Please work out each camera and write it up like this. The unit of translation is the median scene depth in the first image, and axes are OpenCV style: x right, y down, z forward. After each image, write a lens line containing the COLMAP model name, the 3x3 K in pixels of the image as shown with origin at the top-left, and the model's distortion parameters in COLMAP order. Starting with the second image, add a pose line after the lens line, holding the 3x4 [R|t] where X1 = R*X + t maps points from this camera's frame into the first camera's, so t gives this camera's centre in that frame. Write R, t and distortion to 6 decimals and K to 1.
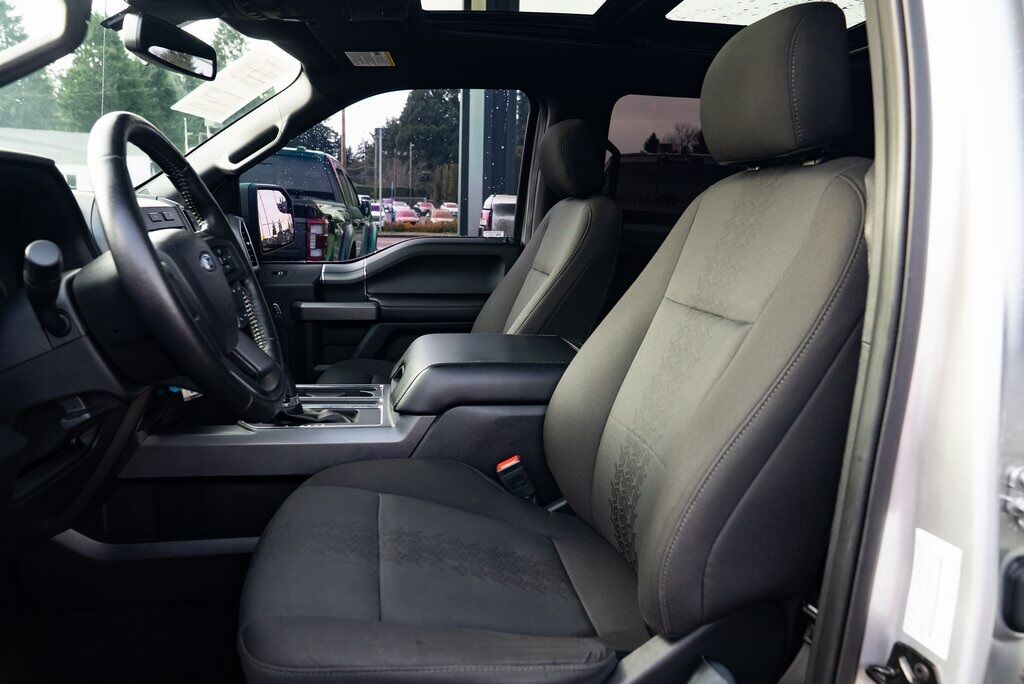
lens RADIAL K [[694.1, 0, 513.1], [0, 694.1, 340.9], [0, 0, 1]] dist [-0.034806, 0.023060]
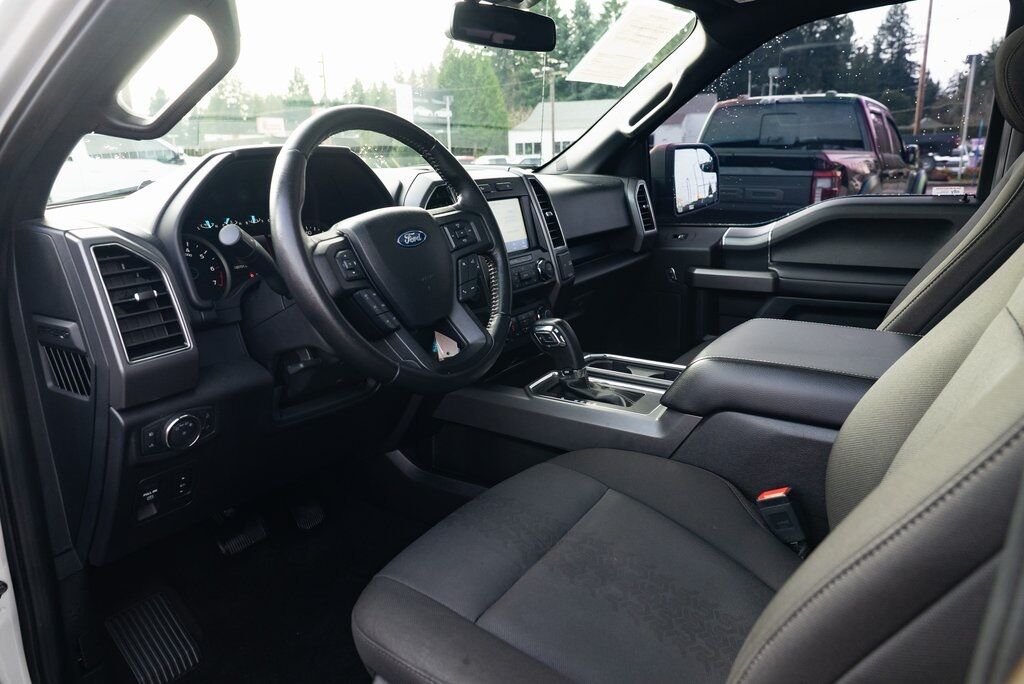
lens RADIAL K [[694.1, 0, 514.7], [0, 694.1, 339.5], [0, 0, 1]] dist [-0.034806, 0.023060]
pose [[0.723018, 0.122118, -0.679950, 0.170246], [-0.076978, 0.992364, 0.096373, -0.029931], [0.686527, -0.017339, 0.726898, 0.131904]]
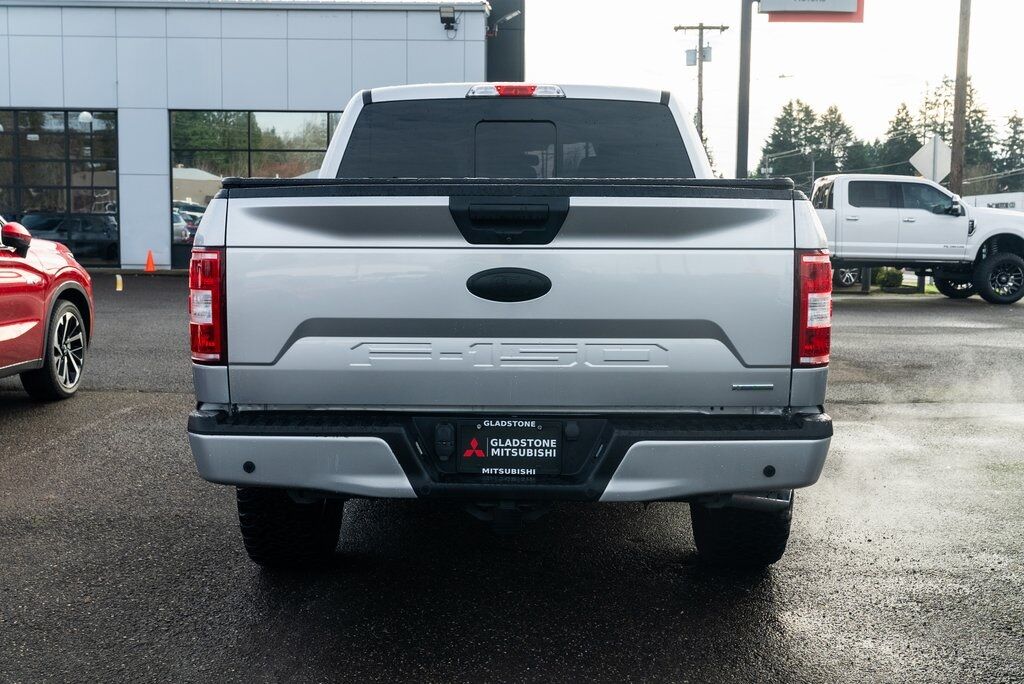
lens RADIAL K [[1166.7, 0, 510.0], [0, 1166.7, 344.2], [0, 0, 1]] dist [0.022244, 0.000000]
pose [[-0.188911, 0.061838, -0.980045, 3.063746], [-0.194178, 0.975957, 0.099009, -0.053188], [0.962605, 0.209007, -0.172361, 1.231965]]
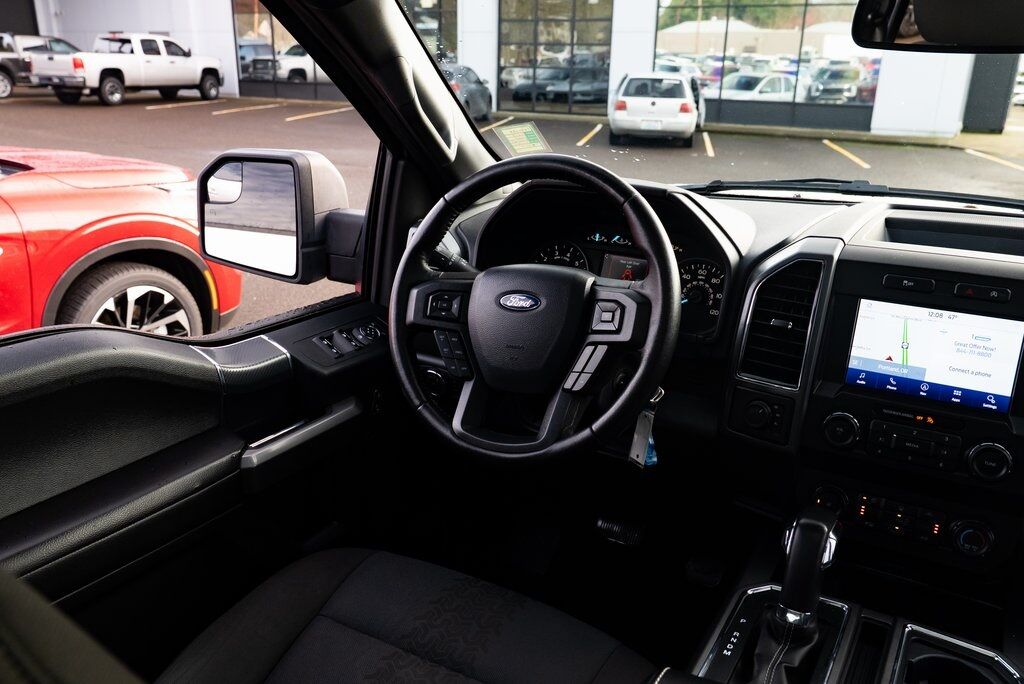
lens RADIAL K [[818.7, 0, 515.9], [0, 818.7, 347.1], [0, 0, 1]] dist [-0.020708, 0.021422]
pose [[-0.648947, 0.208382, -0.731741, 0.179929], [-0.176040, 0.894539, 0.410864, -0.218905], [0.740188, 0.395445, -0.543825, 0.671151]]
